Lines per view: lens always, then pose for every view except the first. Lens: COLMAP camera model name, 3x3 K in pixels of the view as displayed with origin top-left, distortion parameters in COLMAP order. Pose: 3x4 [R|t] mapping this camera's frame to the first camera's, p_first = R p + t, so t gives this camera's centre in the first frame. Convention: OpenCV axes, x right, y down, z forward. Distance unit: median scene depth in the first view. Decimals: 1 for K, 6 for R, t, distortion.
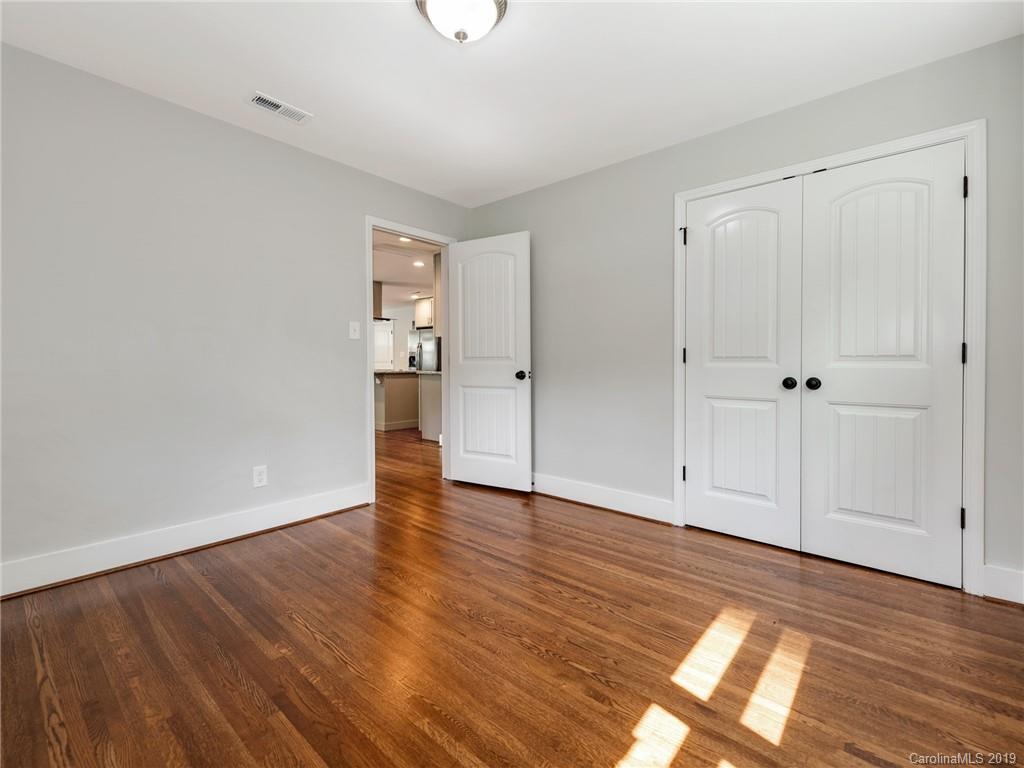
lens RADIAL K [[457.1, 0, 513.1], [0, 457.1, 371.7], [0, 0, 1]] dist [-0.000366, -0.000011]
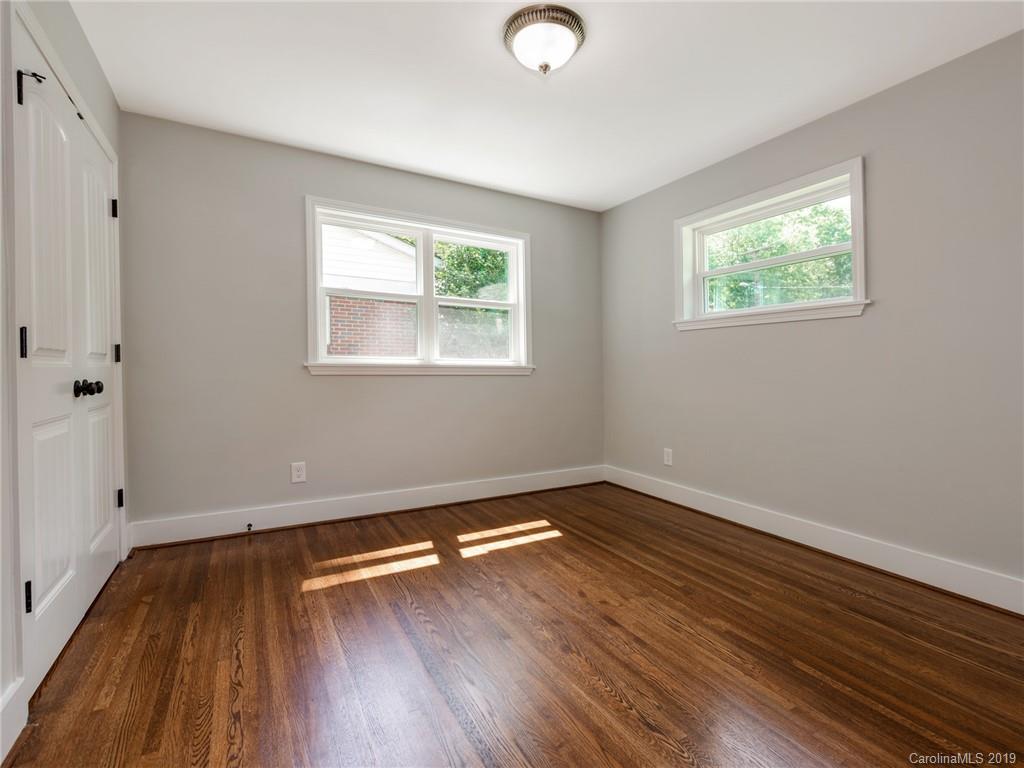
lens RADIAL K [[457.1, 0, 513.1], [0, 457.1, 371.7], [0, 0, 1]] dist [-0.000366, -0.000011]
pose [[-0.932776, -0.010811, 0.360293, -0.416430], [-0.001020, 0.999625, 0.027354, -0.039316], [-0.360454, 0.025148, -0.932438, 2.091007]]
